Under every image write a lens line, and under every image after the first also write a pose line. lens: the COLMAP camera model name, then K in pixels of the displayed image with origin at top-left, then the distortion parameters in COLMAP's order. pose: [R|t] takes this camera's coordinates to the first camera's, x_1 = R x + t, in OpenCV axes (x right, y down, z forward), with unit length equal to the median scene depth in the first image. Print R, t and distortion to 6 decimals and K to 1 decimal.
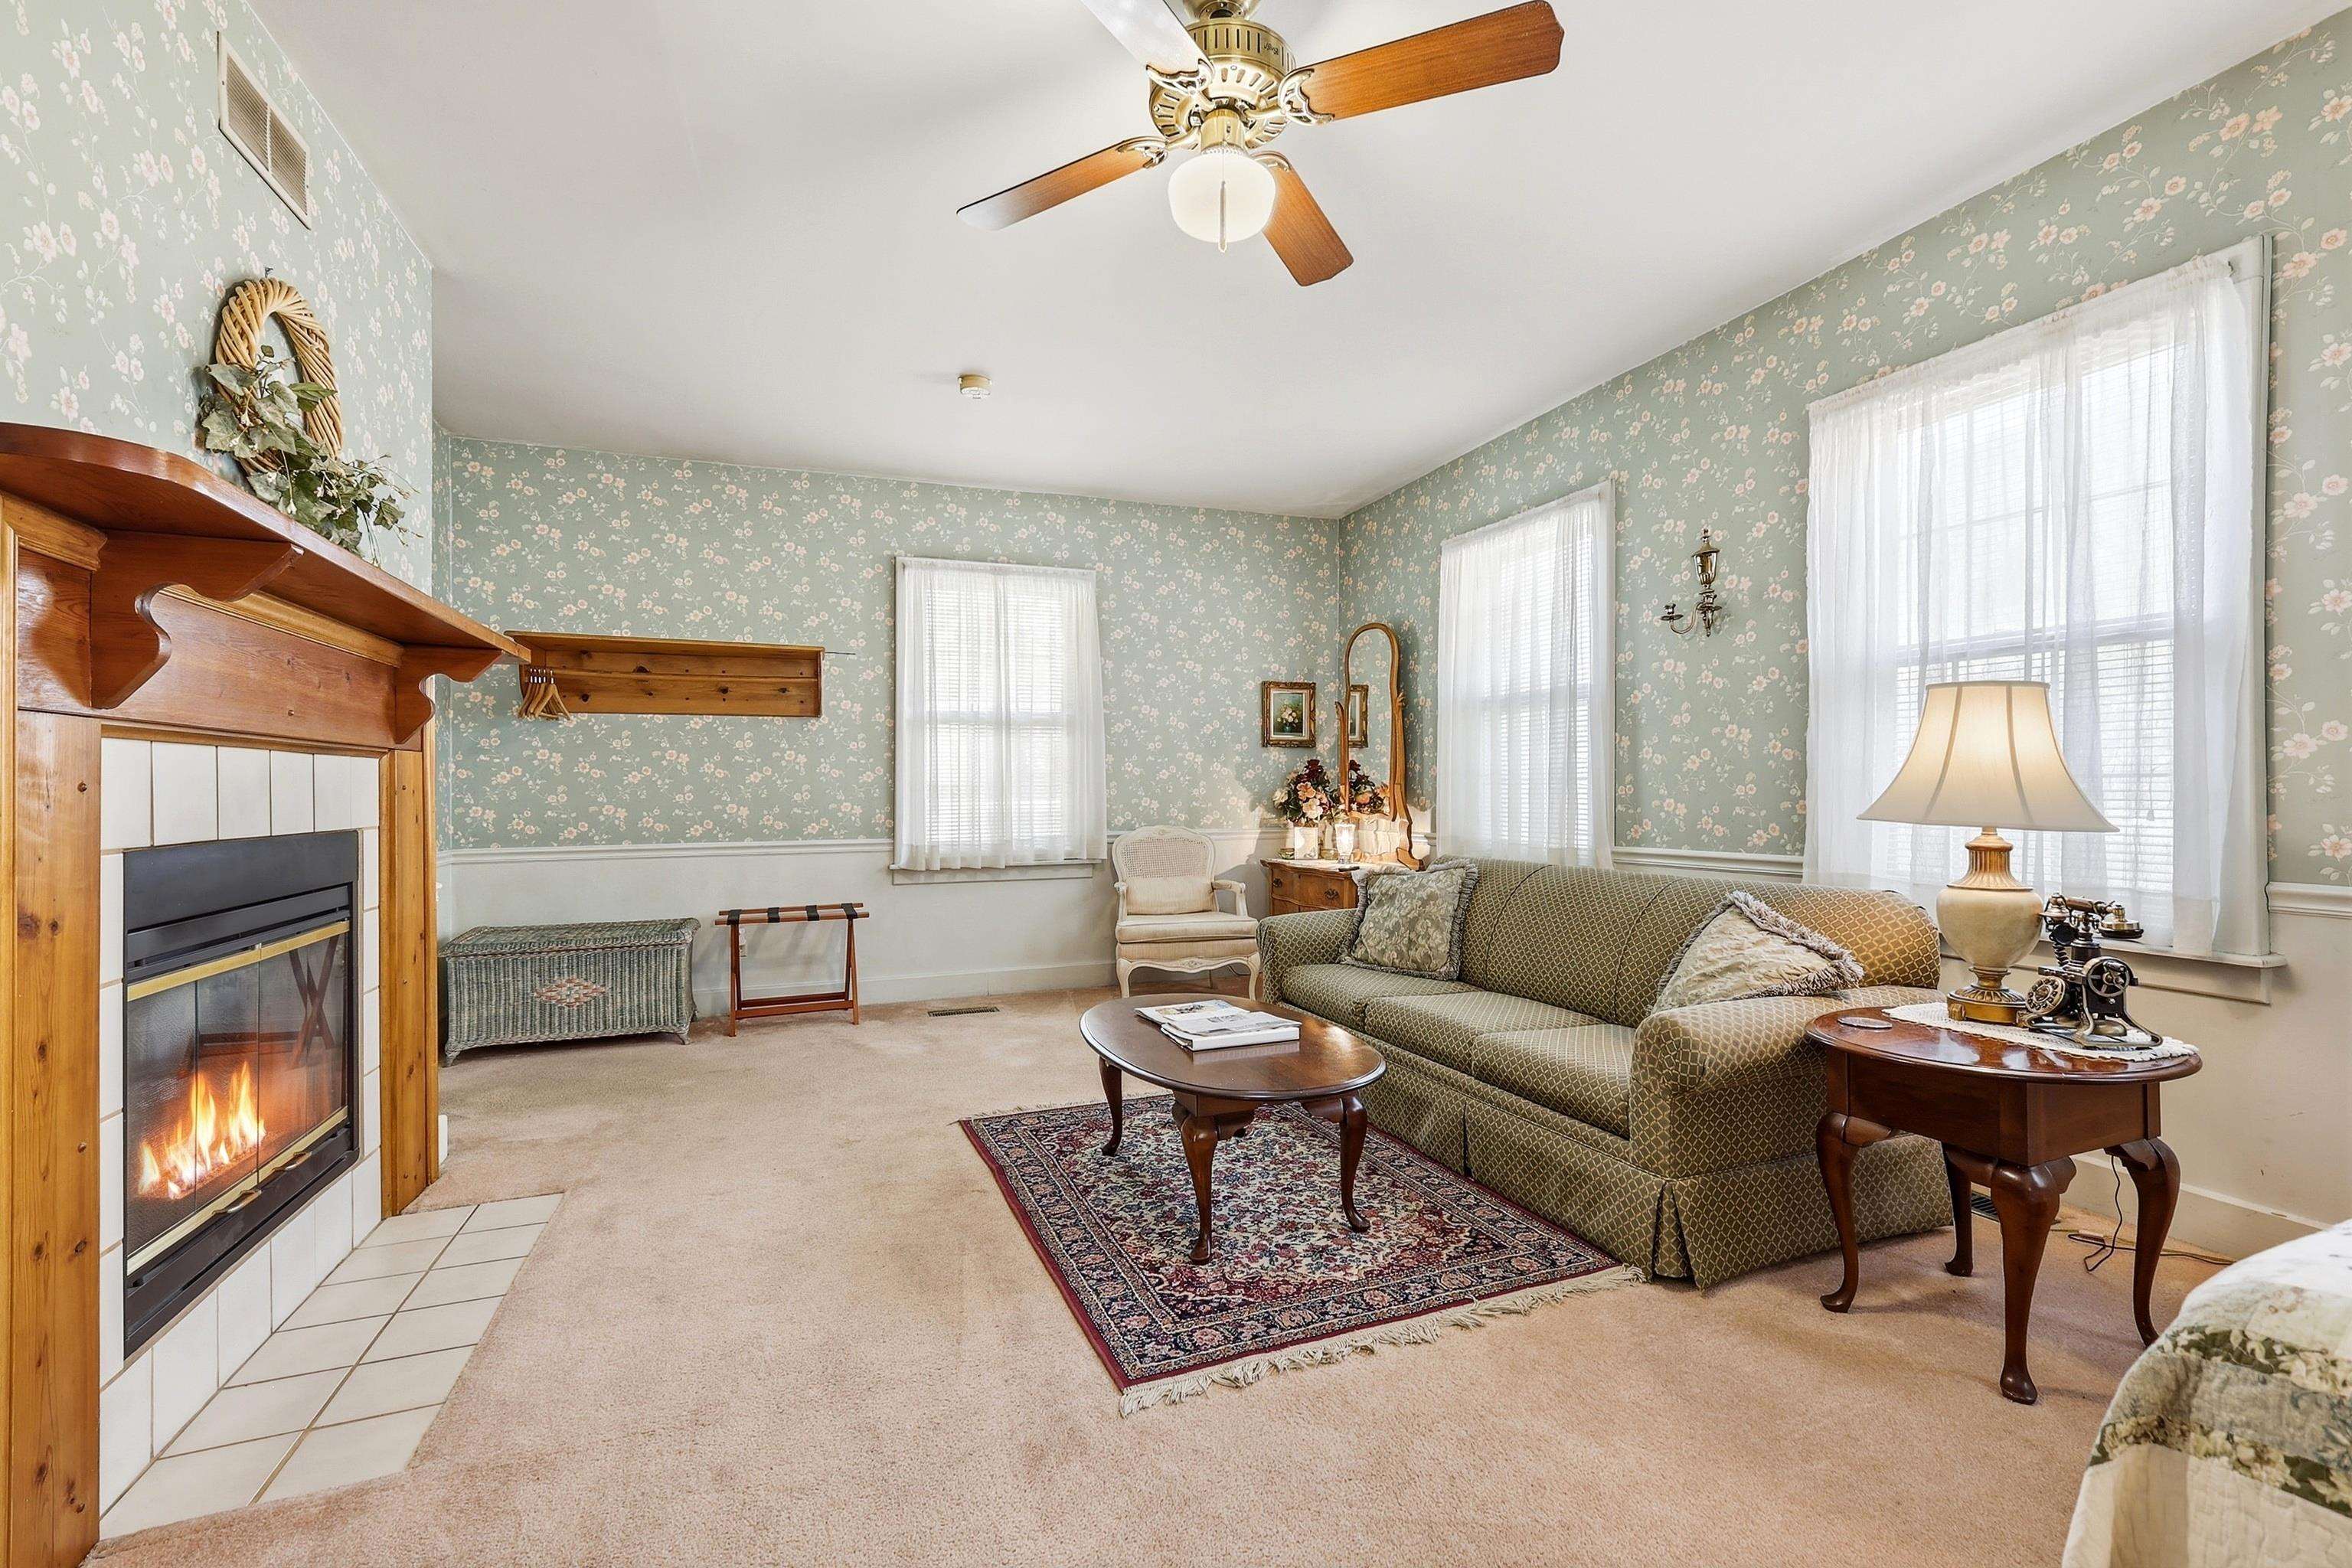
lens RADIAL K [[1055.3, 0, 1163.7], [0, 1055.3, 792.7], [0, 0, 1]] dist [0.003957, -0.000470]
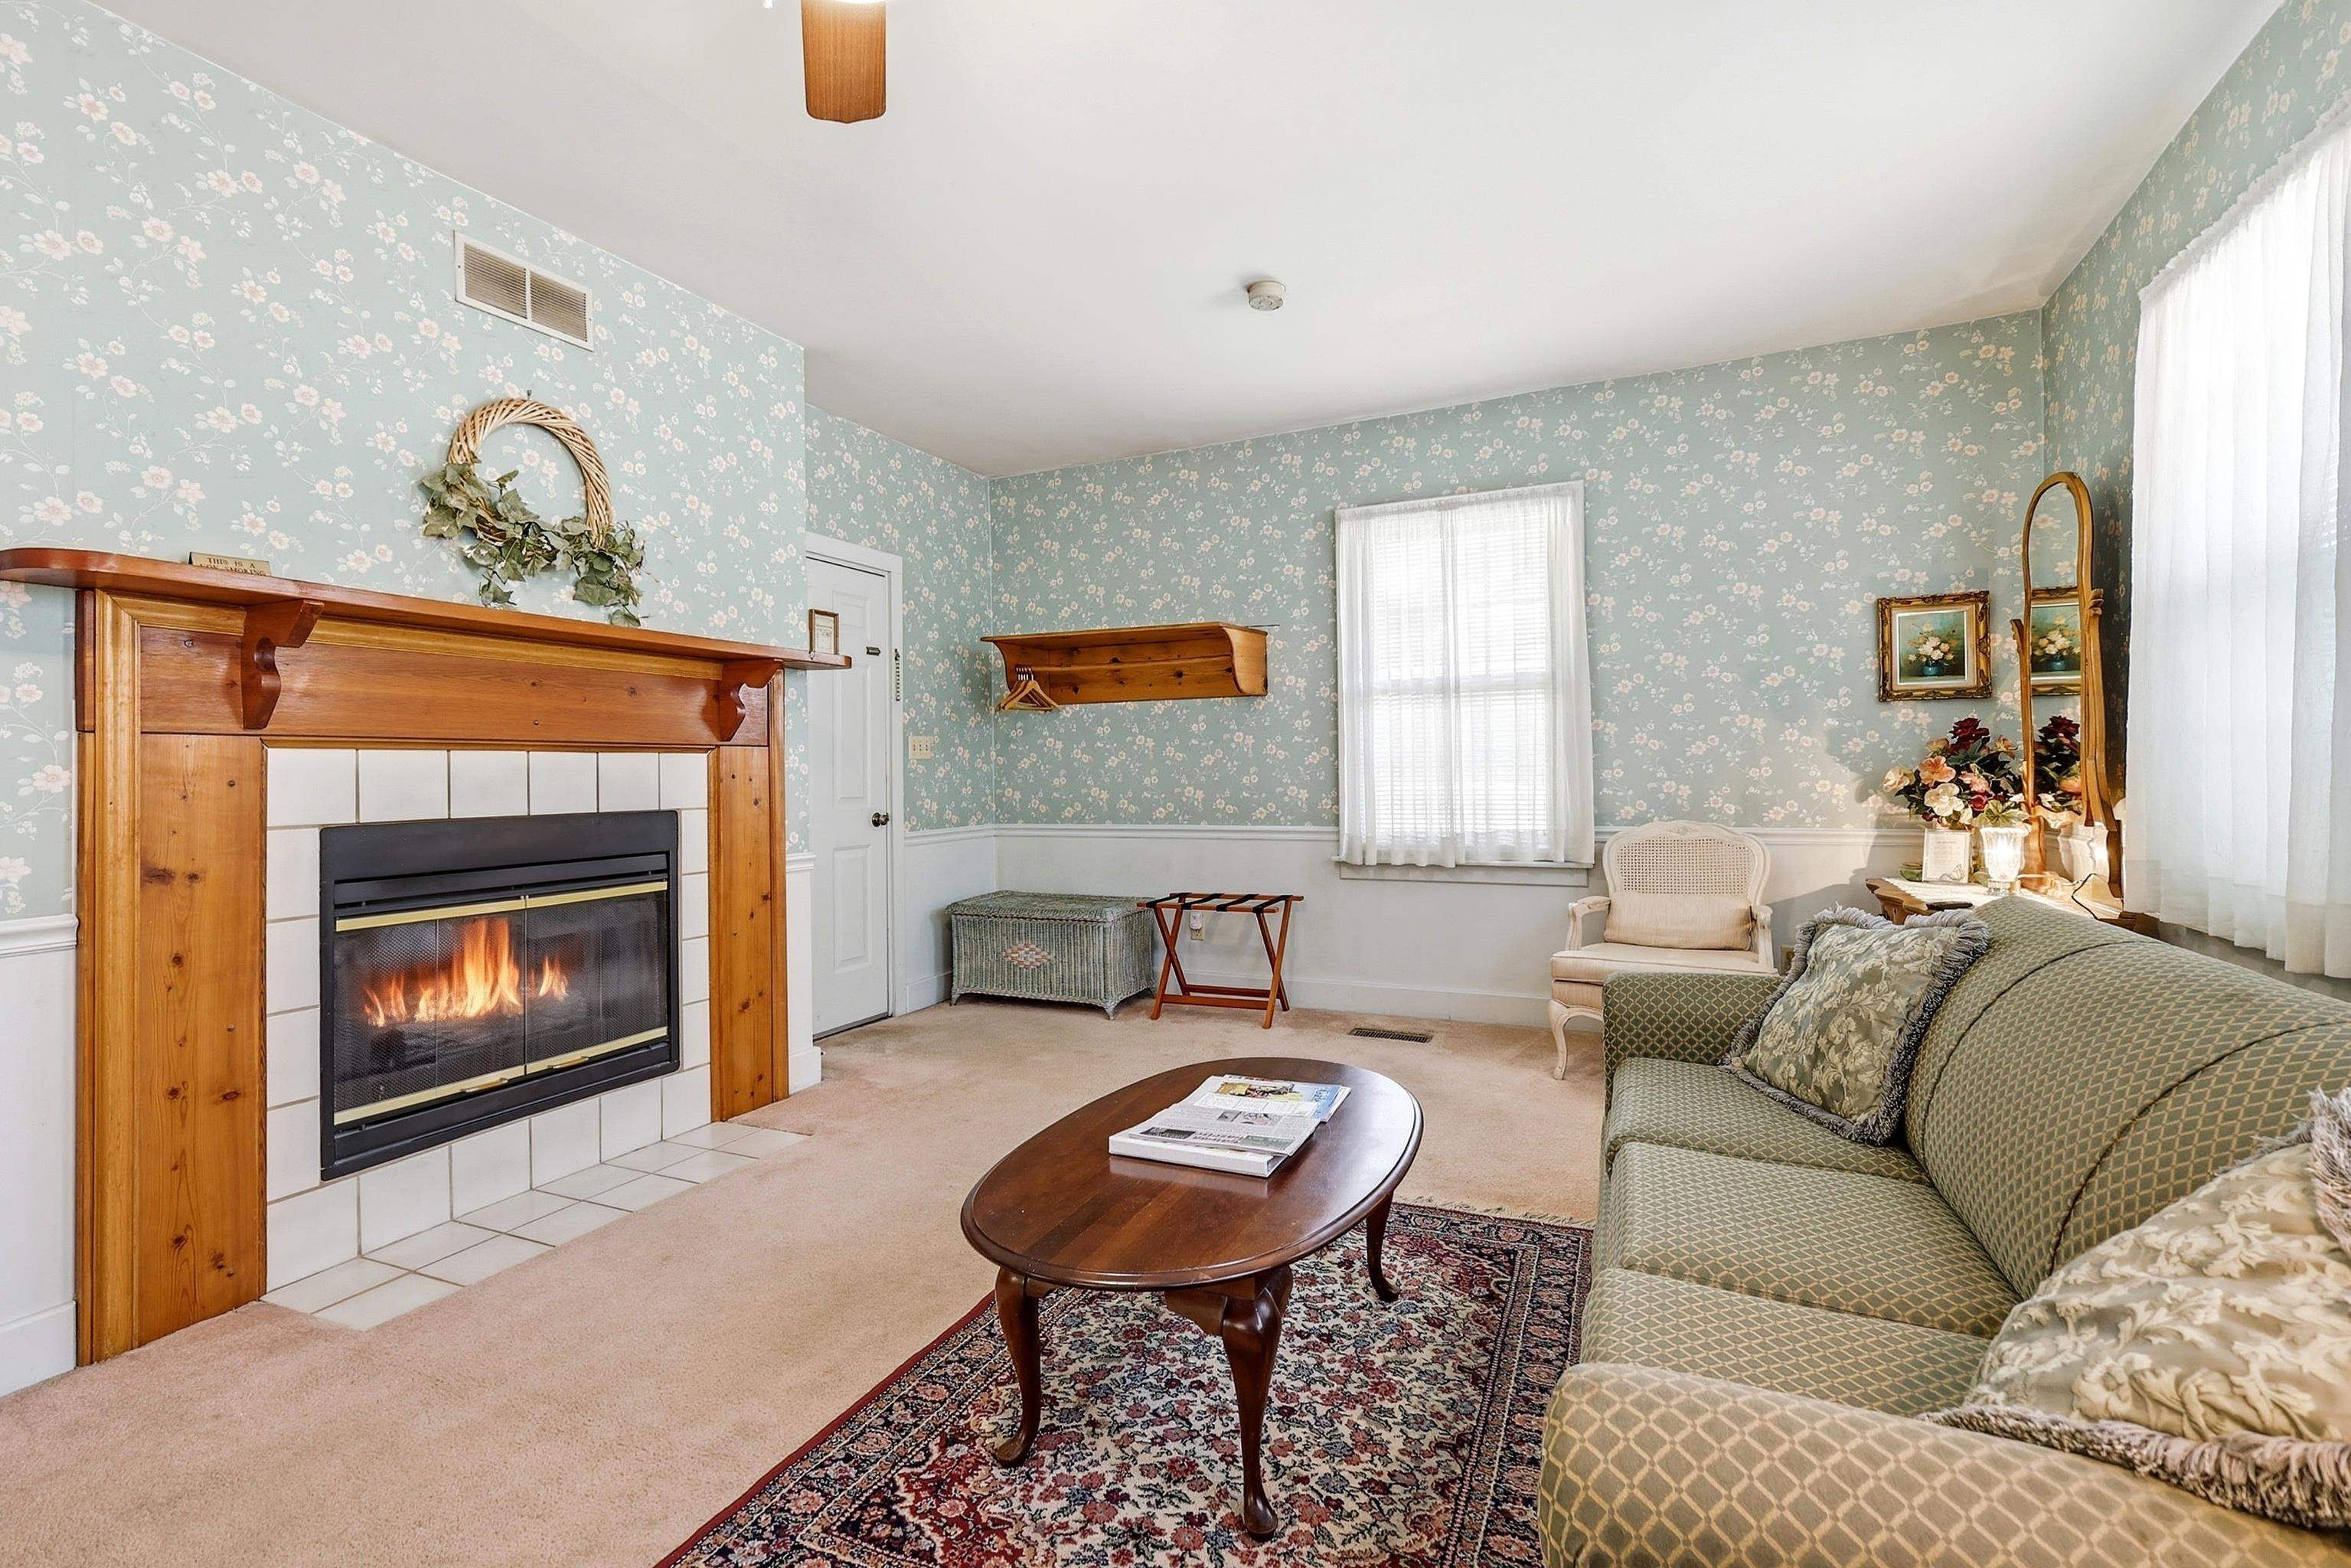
lens RADIAL K [[1054.9, 0, 1138.7], [0, 1054.9, 764.3], [0, 0, 1]] dist [0.003957, -0.000470]
pose [[0.696233, -0.008717, -0.717763, 0.276677], [0.005616, 0.999962, -0.006697, -0.004435], [0.717794, 0.000632, 0.696255, 0.266903]]
